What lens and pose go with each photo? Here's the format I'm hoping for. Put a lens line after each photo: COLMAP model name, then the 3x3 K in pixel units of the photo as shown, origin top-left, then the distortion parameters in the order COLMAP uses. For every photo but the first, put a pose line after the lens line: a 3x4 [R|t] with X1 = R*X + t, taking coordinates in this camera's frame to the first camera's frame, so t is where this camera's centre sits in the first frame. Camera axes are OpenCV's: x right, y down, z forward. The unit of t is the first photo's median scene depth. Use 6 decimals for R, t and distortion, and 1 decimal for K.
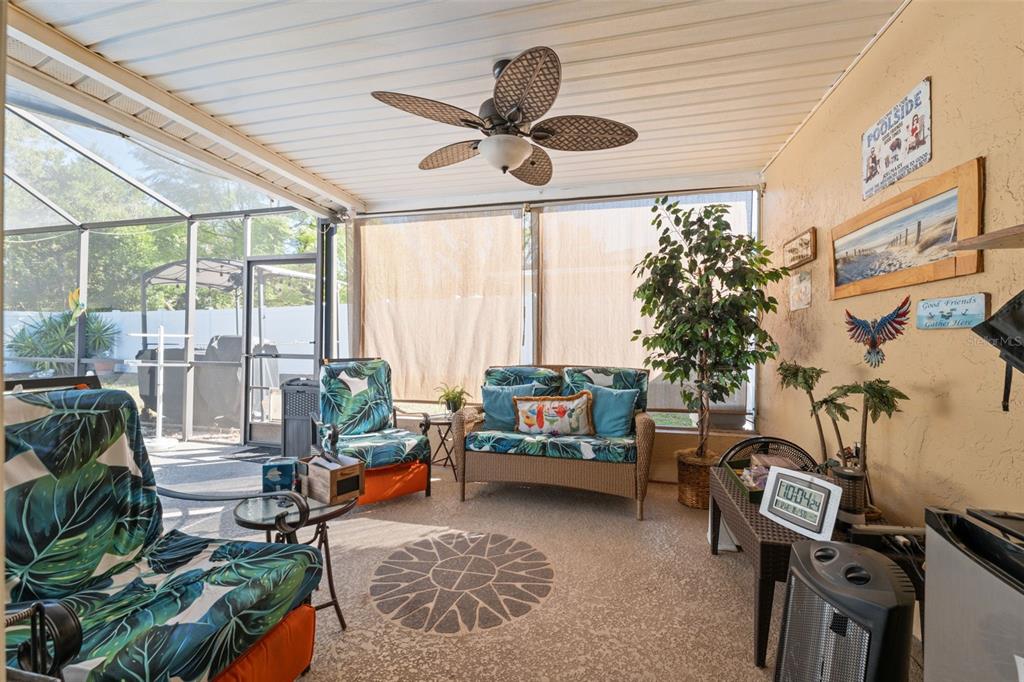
lens RADIAL K [[417.2, 0, 510.6], [0, 417.2, 340.3], [0, 0, 1]] dist [0.001635, 0.000078]
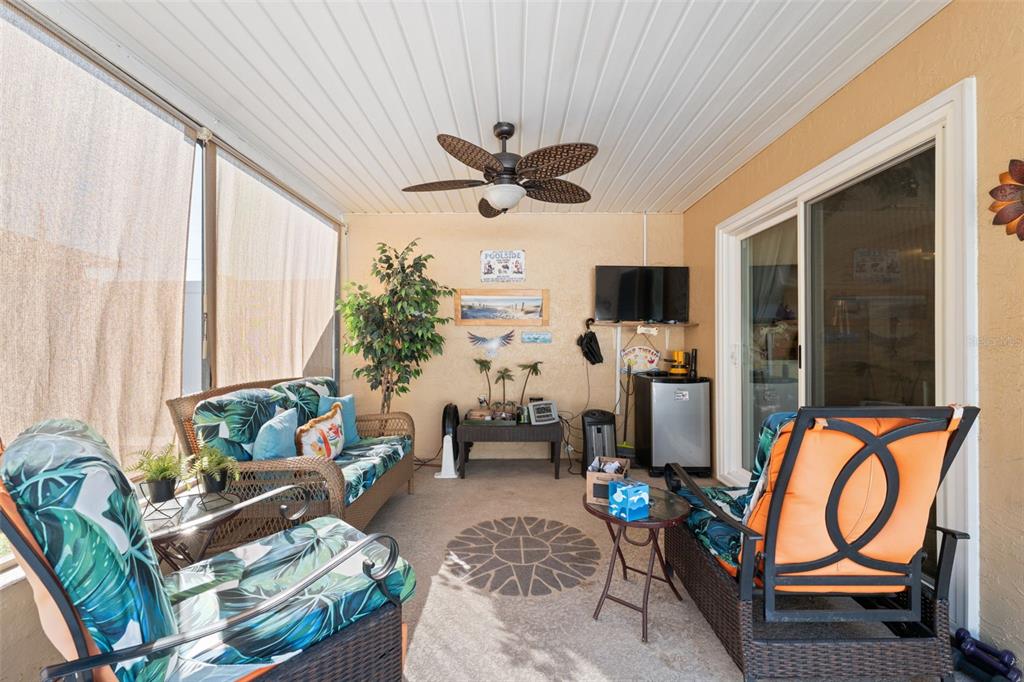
lens RADIAL K [[417.2, 0, 510.1], [0, 417.2, 341.0], [0, 0, 1]] dist [0.001635, 0.000078]
pose [[-0.229335, 0.000101, 0.973348, -1.138664], [-0.007641, 0.999969, -0.001904, -0.022794], [-0.973318, -0.007874, -0.229327, 1.198740]]
